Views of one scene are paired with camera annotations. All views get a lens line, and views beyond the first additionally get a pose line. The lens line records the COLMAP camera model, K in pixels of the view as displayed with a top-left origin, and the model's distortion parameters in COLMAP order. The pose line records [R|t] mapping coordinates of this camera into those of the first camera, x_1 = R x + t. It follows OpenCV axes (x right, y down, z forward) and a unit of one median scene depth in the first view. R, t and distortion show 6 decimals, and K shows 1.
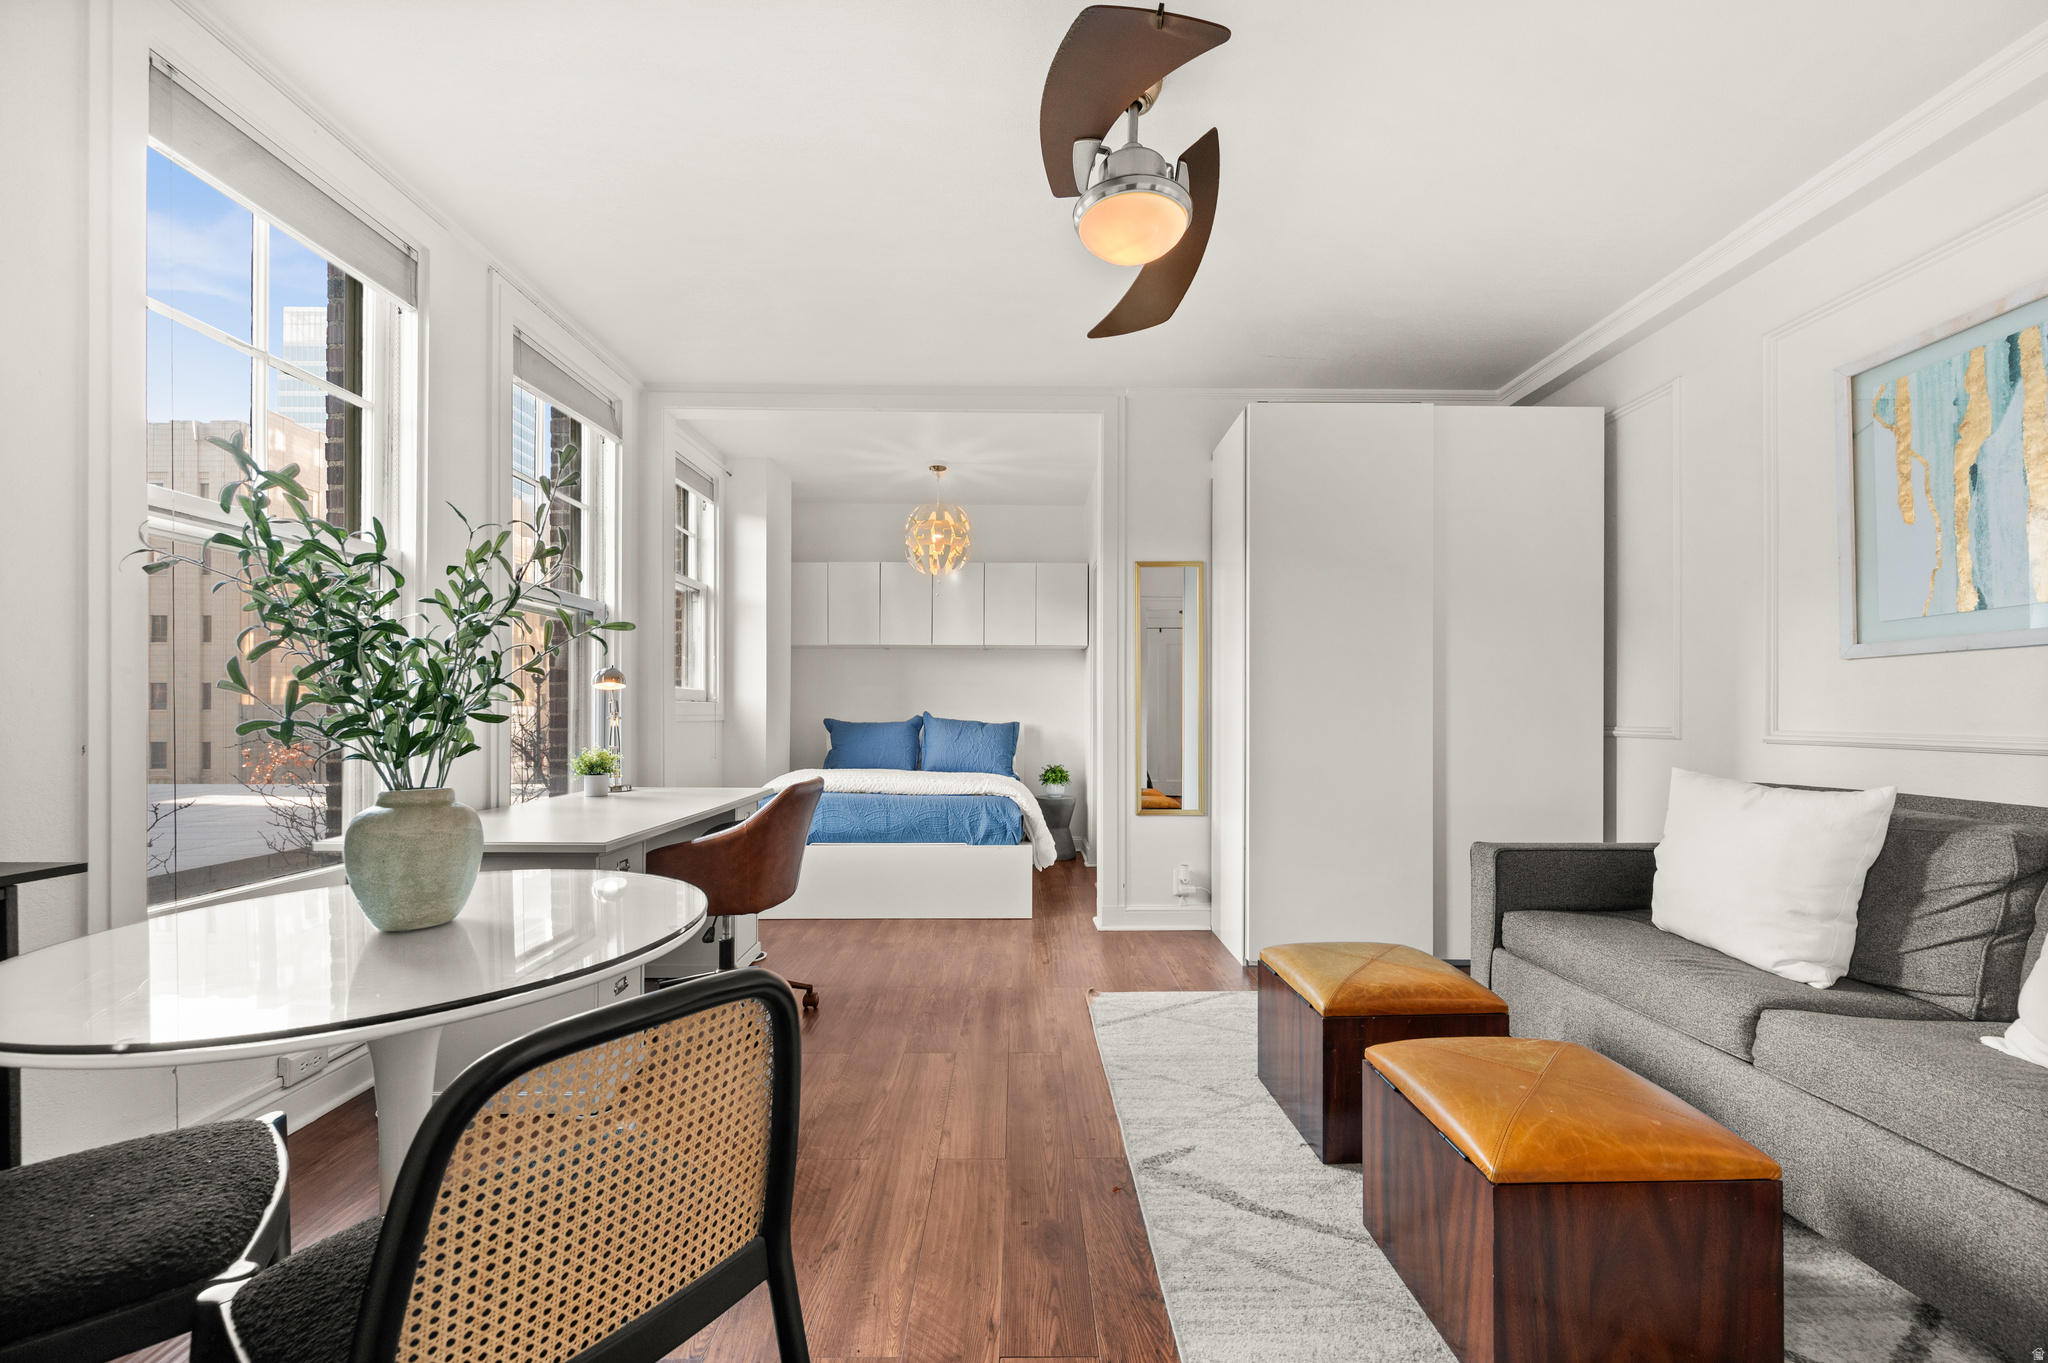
lens RADIAL K [[812.4, 0, 1039.2], [0, 812.4, 716.0], [0, 0, 1]] dist [-0.000776, -0.000165]
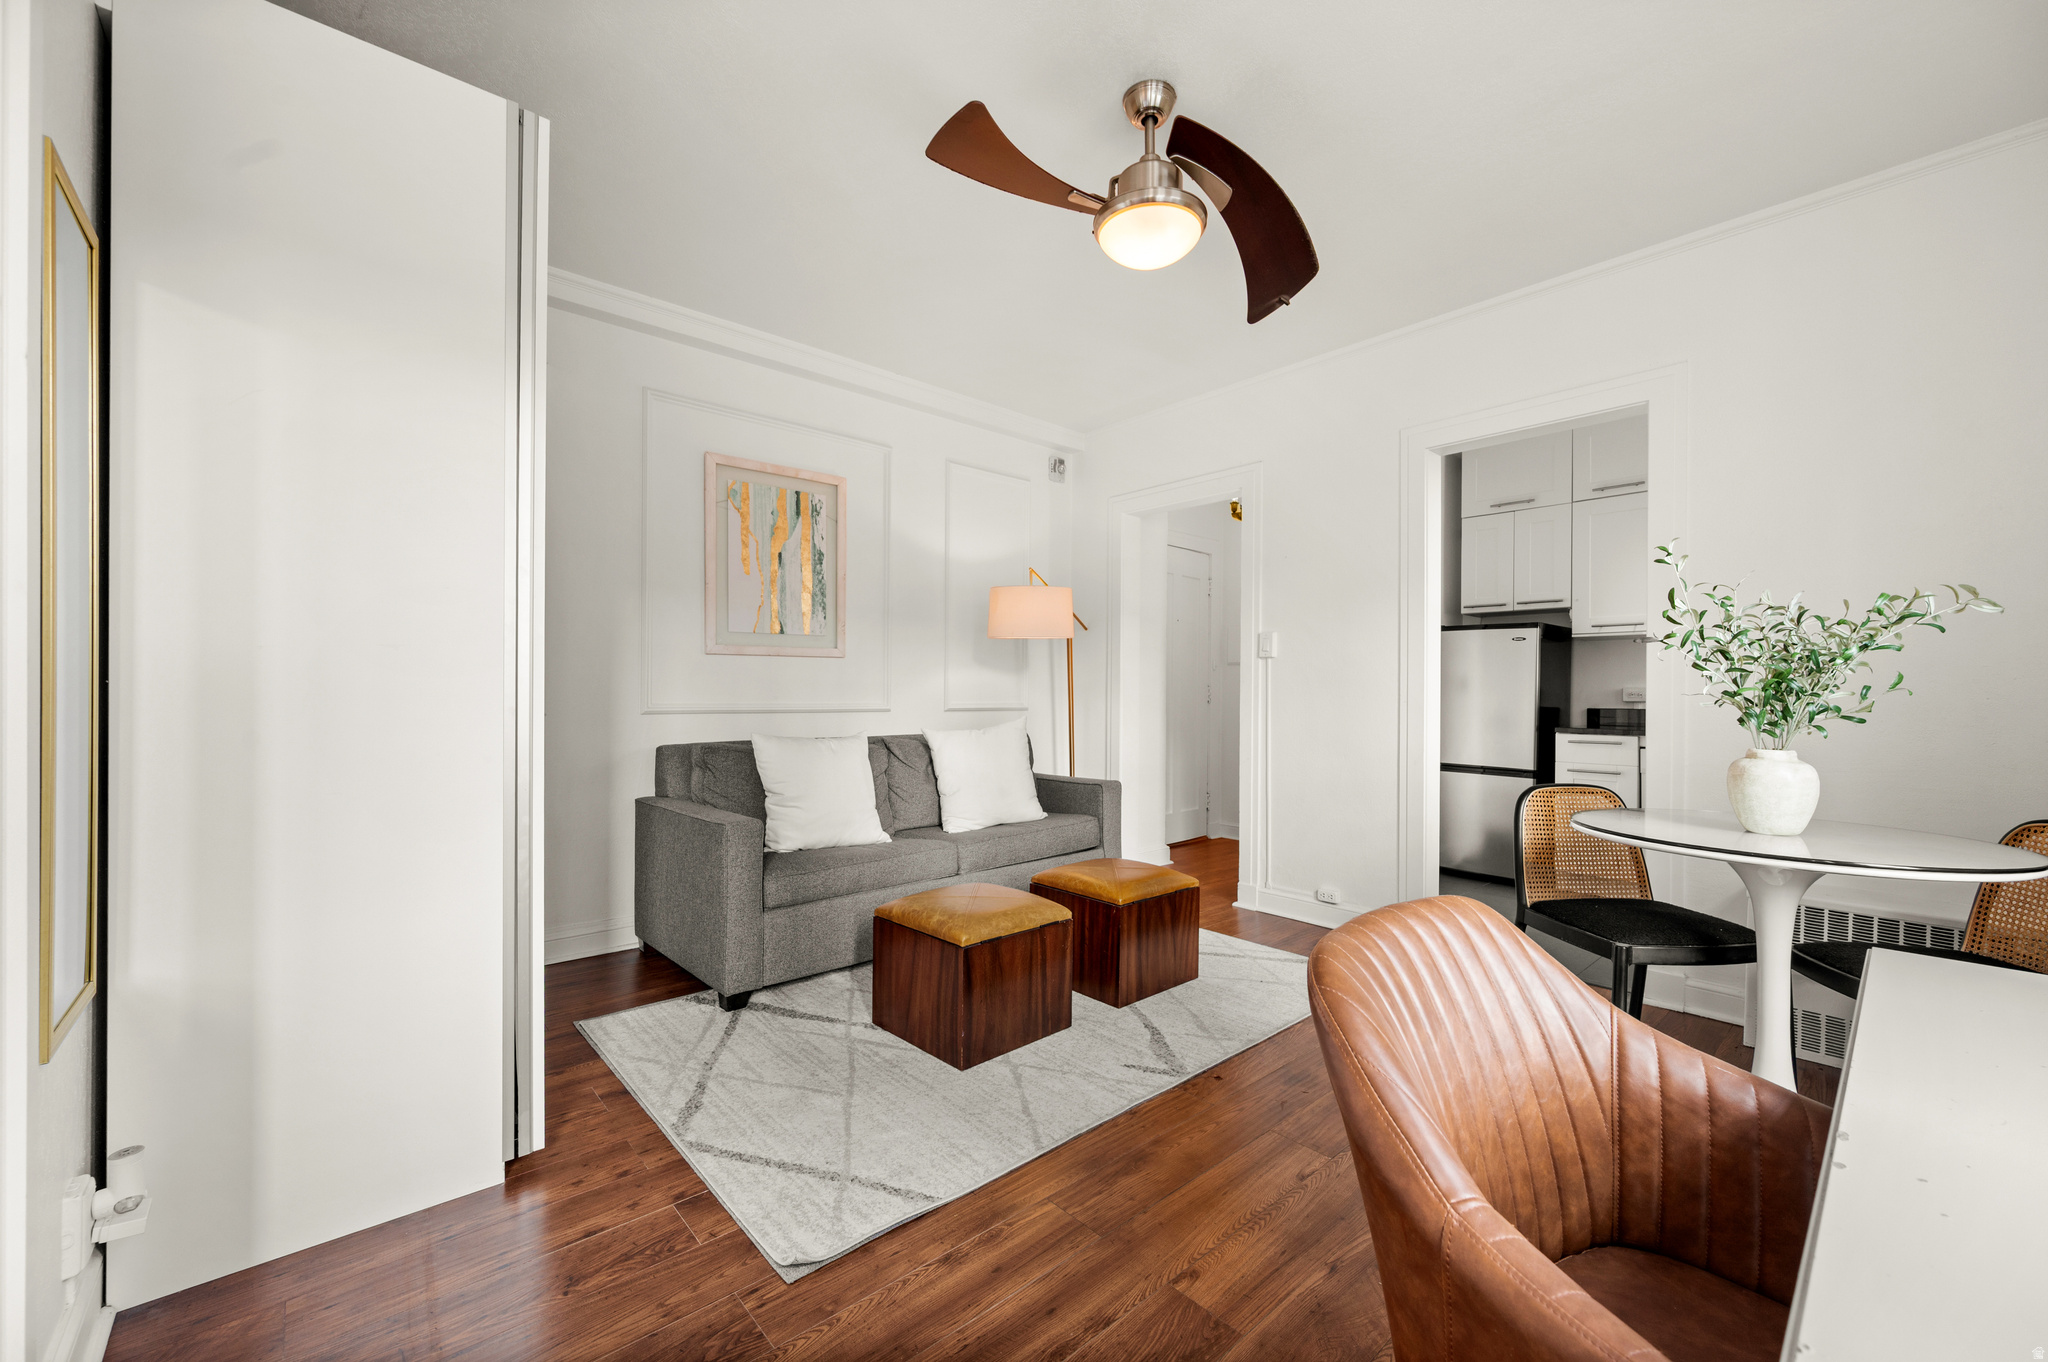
lens RADIAL K [[812.4, 0, 1025.0], [0, 812.4, 690.3], [0, 0, 1]] dist [-0.000776, -0.000165]
pose [[-0.644840, -0.005876, 0.764295, -0.507770], [-0.006740, 0.999975, 0.002001, -0.010219], [-0.764288, -0.003861, -0.644864, 1.547357]]
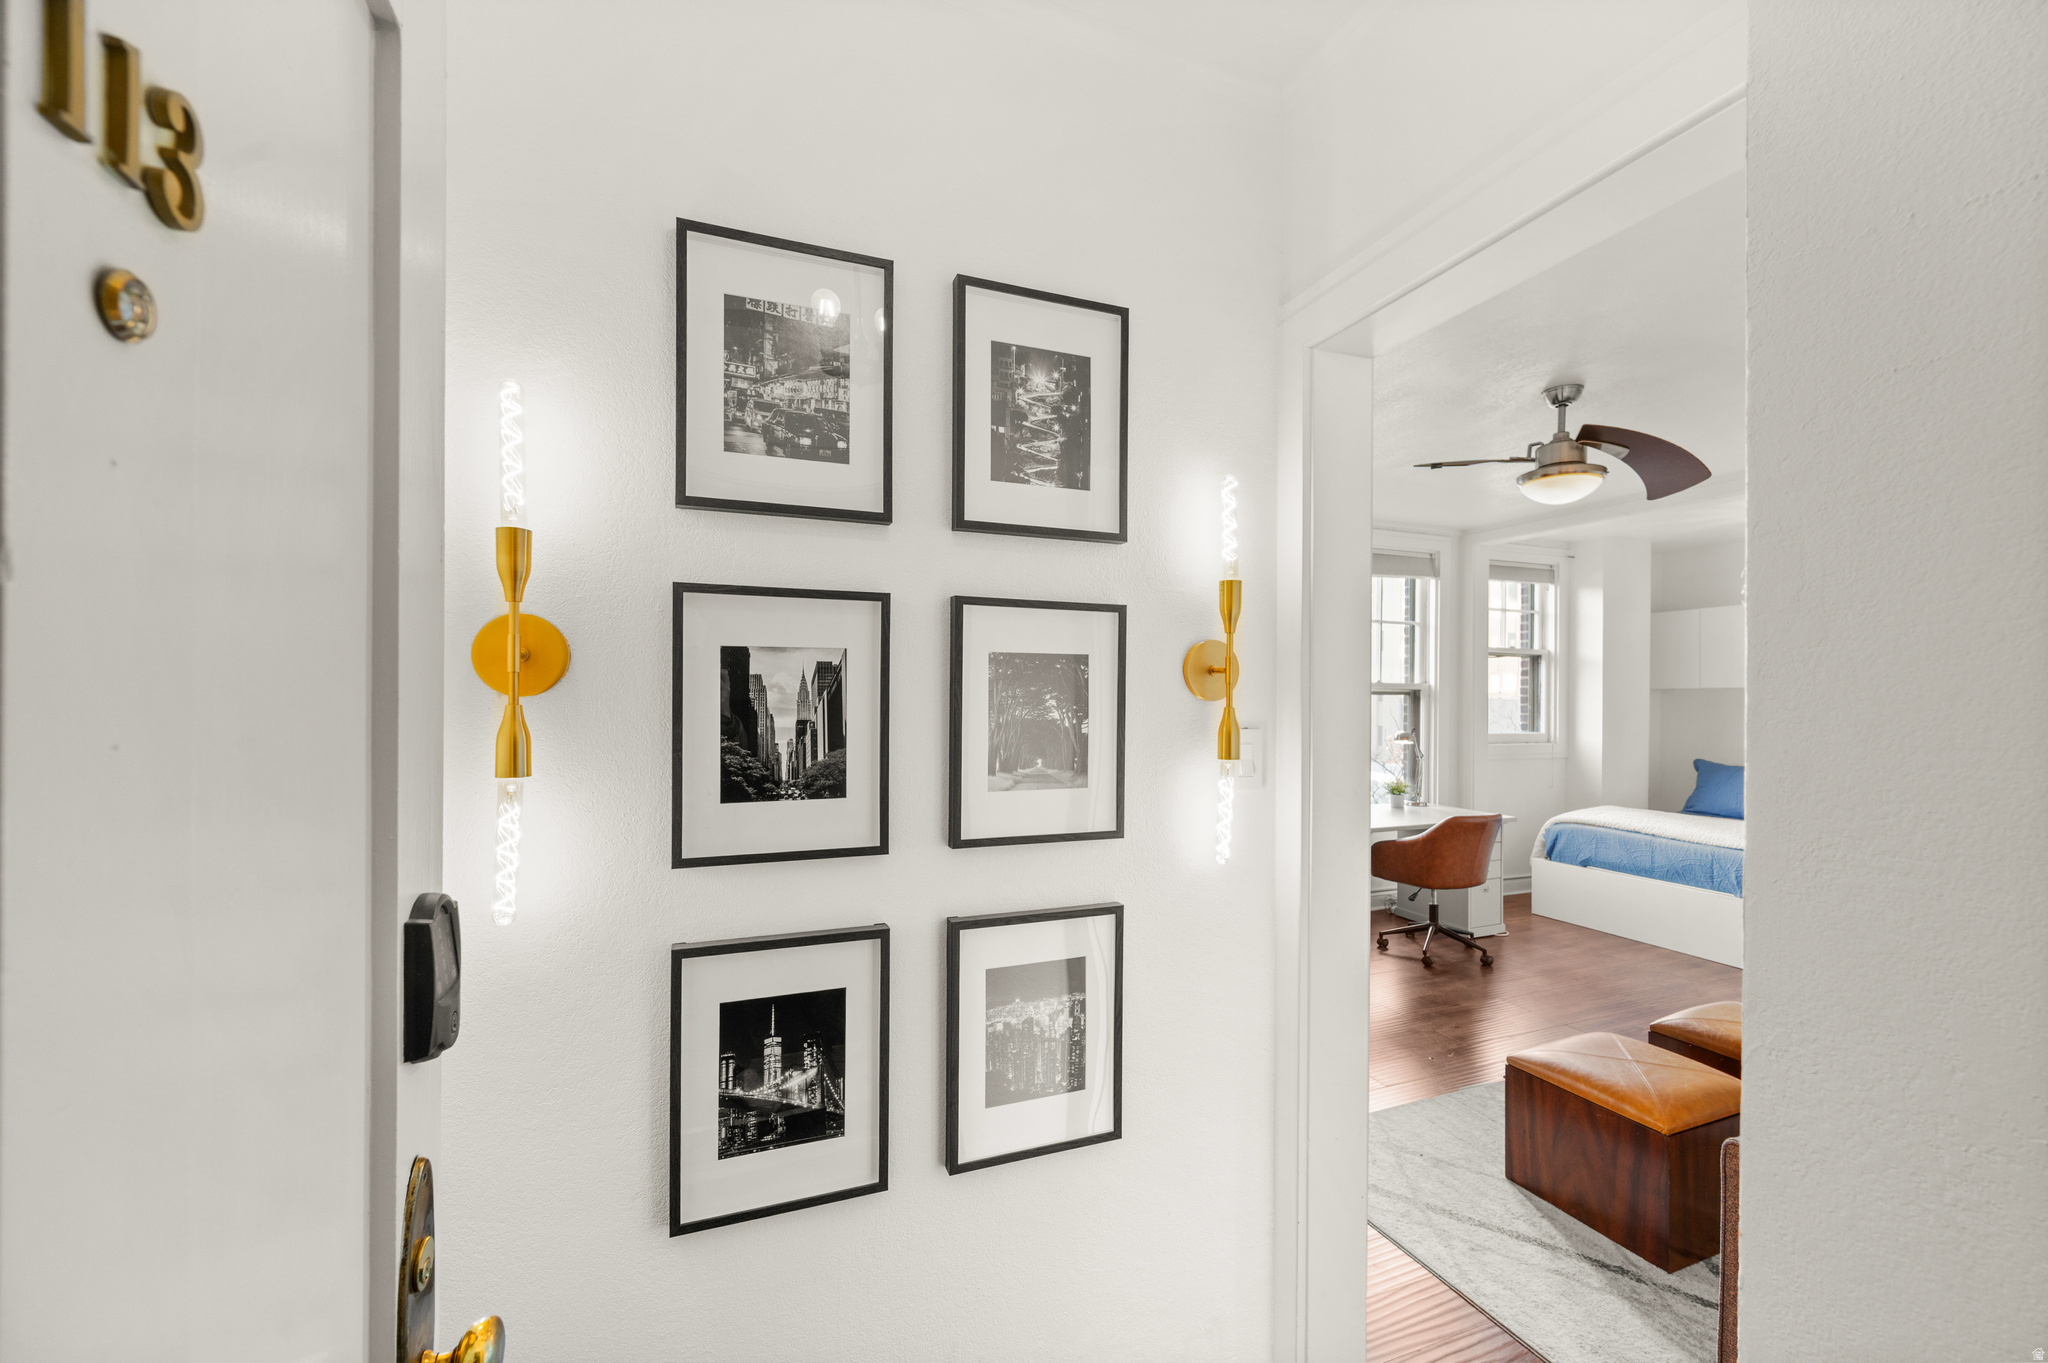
lens RADIAL K [[812.4, 0, 1027.7], [0, 812.4, 692.1], [0, 0, 1]] dist [-0.000776, -0.000165]
pose [[0.339418, -0.005602, -0.940619, 1.035382], [-0.009742, 0.999908, -0.009470, -0.154382], [0.940585, 0.012378, 0.339332, -0.394210]]
